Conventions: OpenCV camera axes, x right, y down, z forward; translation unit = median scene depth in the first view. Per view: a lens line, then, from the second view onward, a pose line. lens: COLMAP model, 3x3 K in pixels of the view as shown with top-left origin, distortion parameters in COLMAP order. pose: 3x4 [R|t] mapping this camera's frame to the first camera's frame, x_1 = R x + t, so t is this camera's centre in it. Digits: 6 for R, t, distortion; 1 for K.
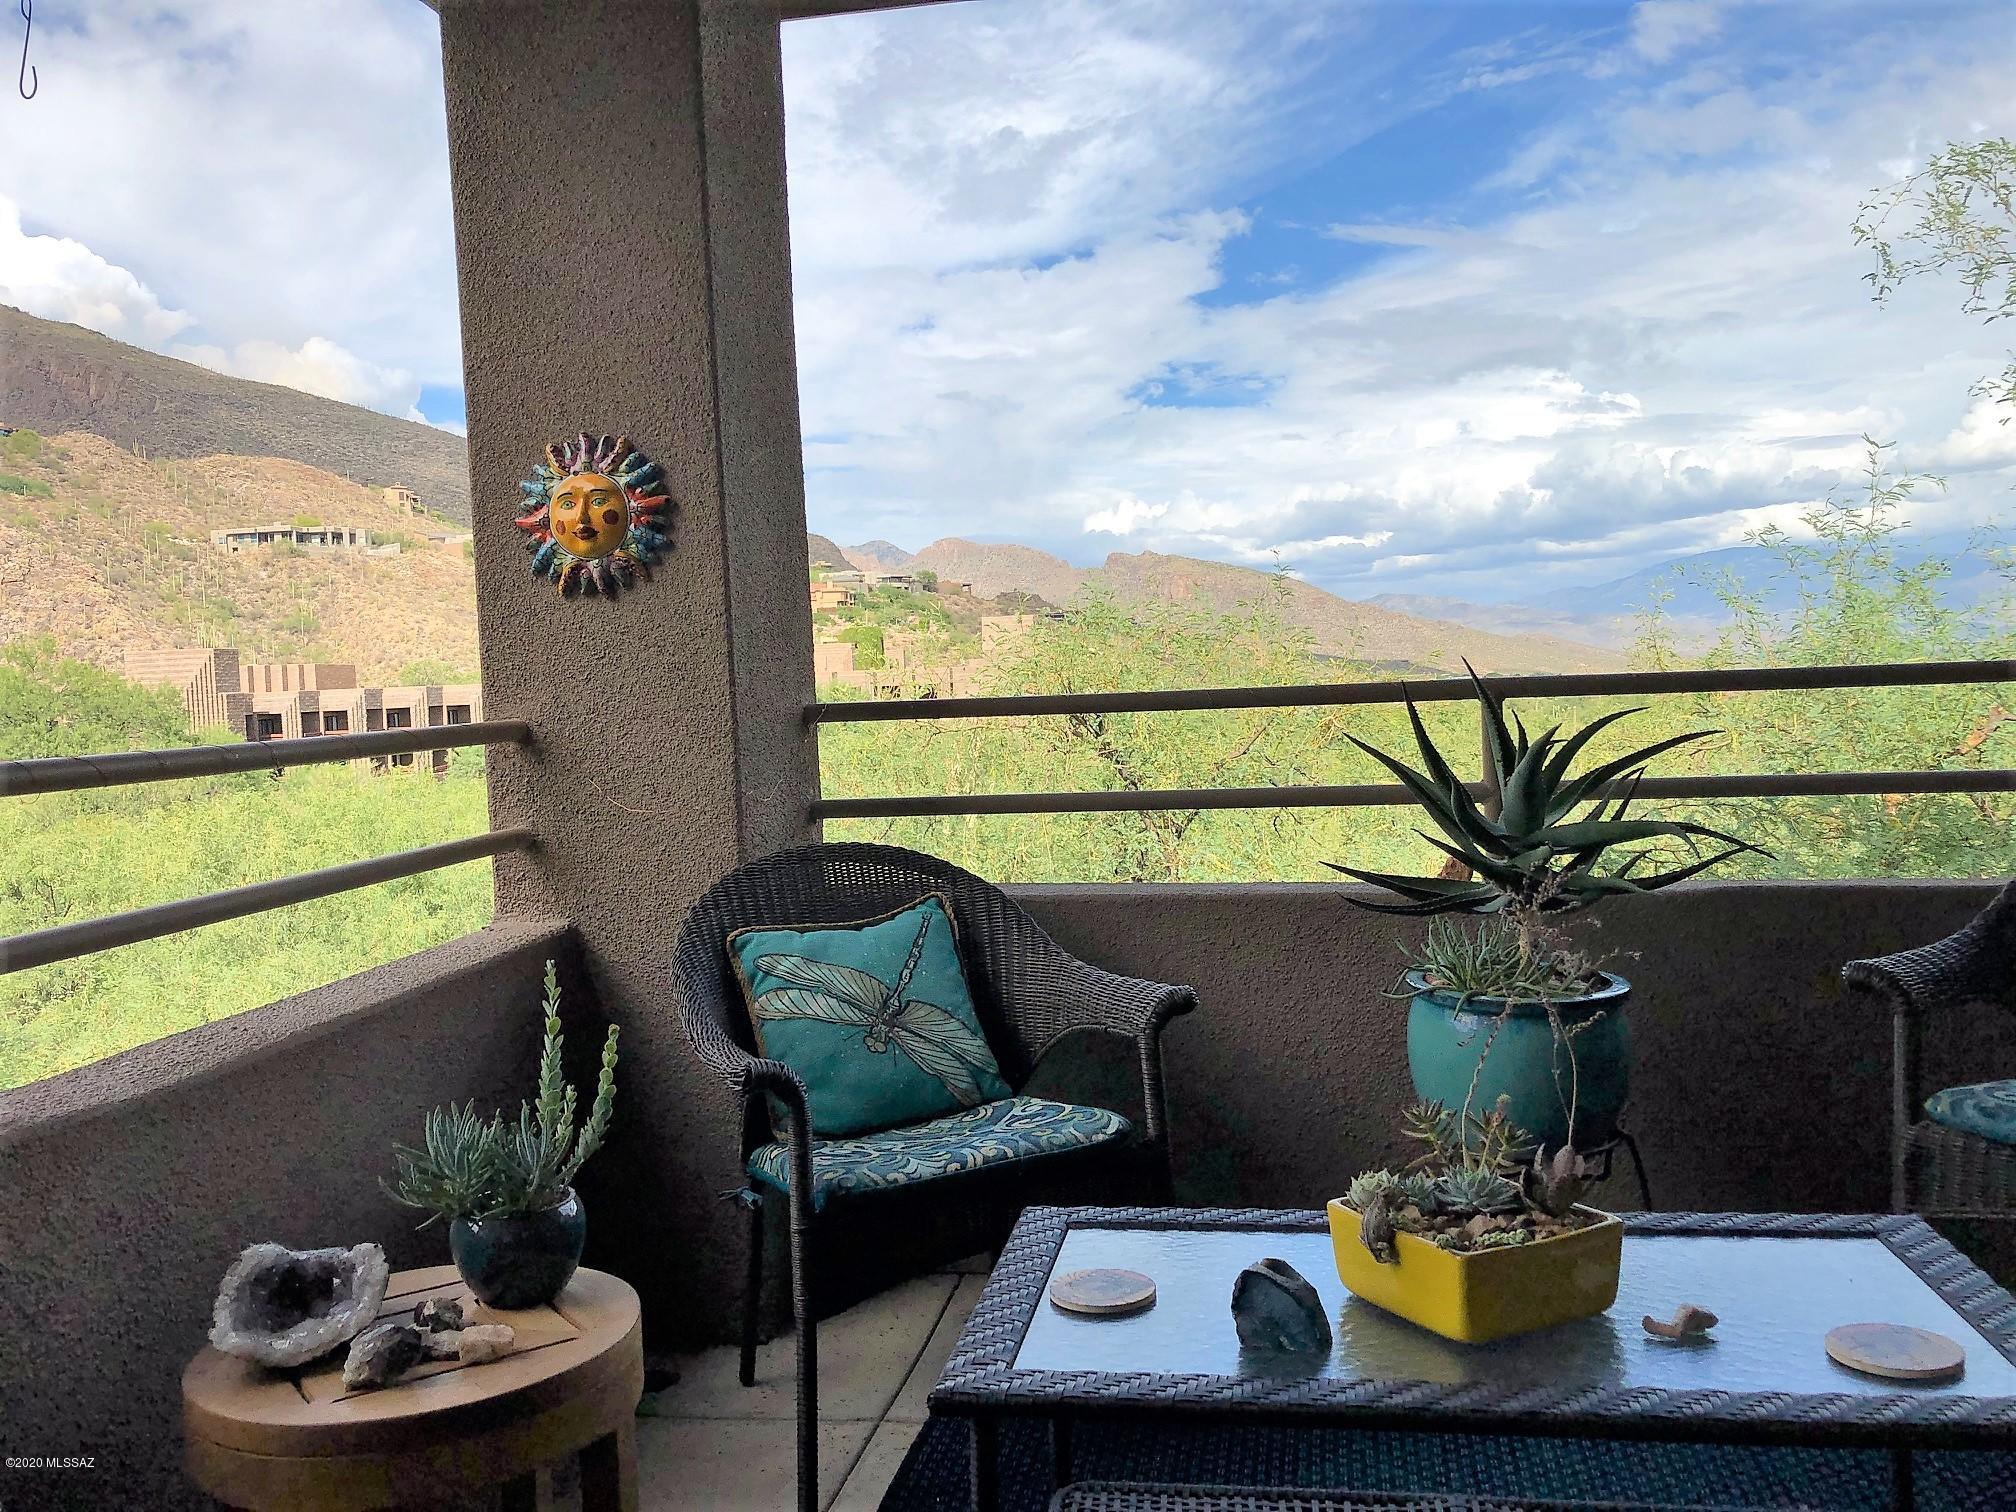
lens RADIAL K [[1635.1, 0, 1008.1], [0, 1635.1, 743.9], [0, 0, 1]] dist [0.004084, -0.003996]
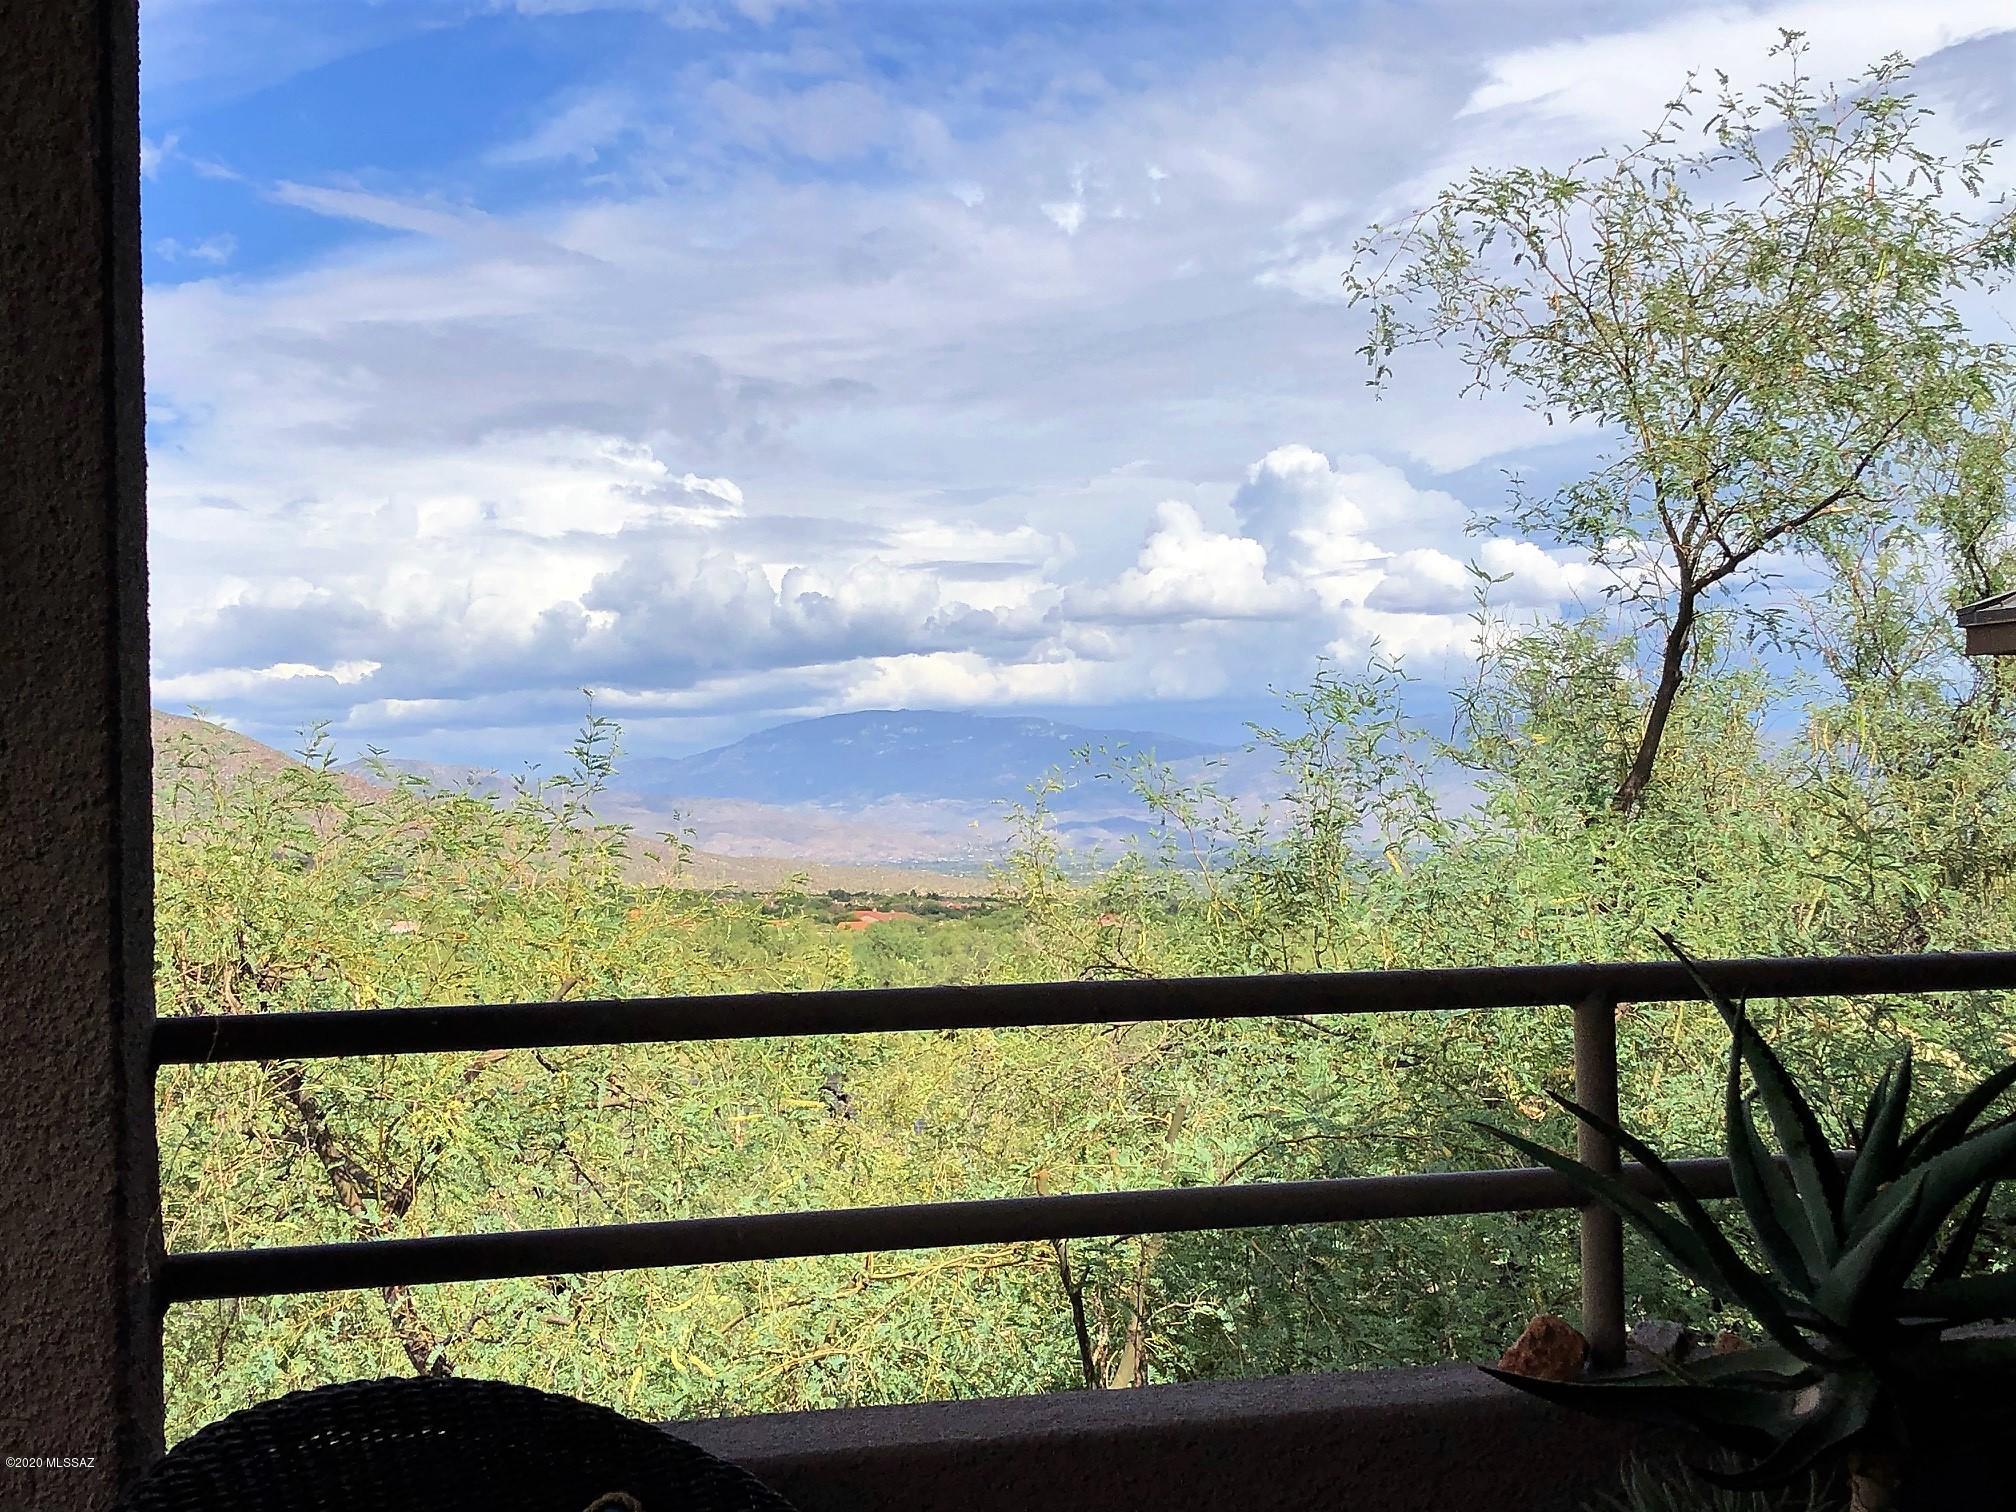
lens RADIAL K [[2529.8, 0, 1008.7], [0, 2529.8, 832.1], [0, 0, 1]] dist [0.041240, 0.023780]
pose [[0.889330, 0.022128, 0.456730, -0.282016], [0.006404, 0.998128, -0.060828, -0.032457], [-0.457221, 0.057021, 0.887523, 0.364645]]
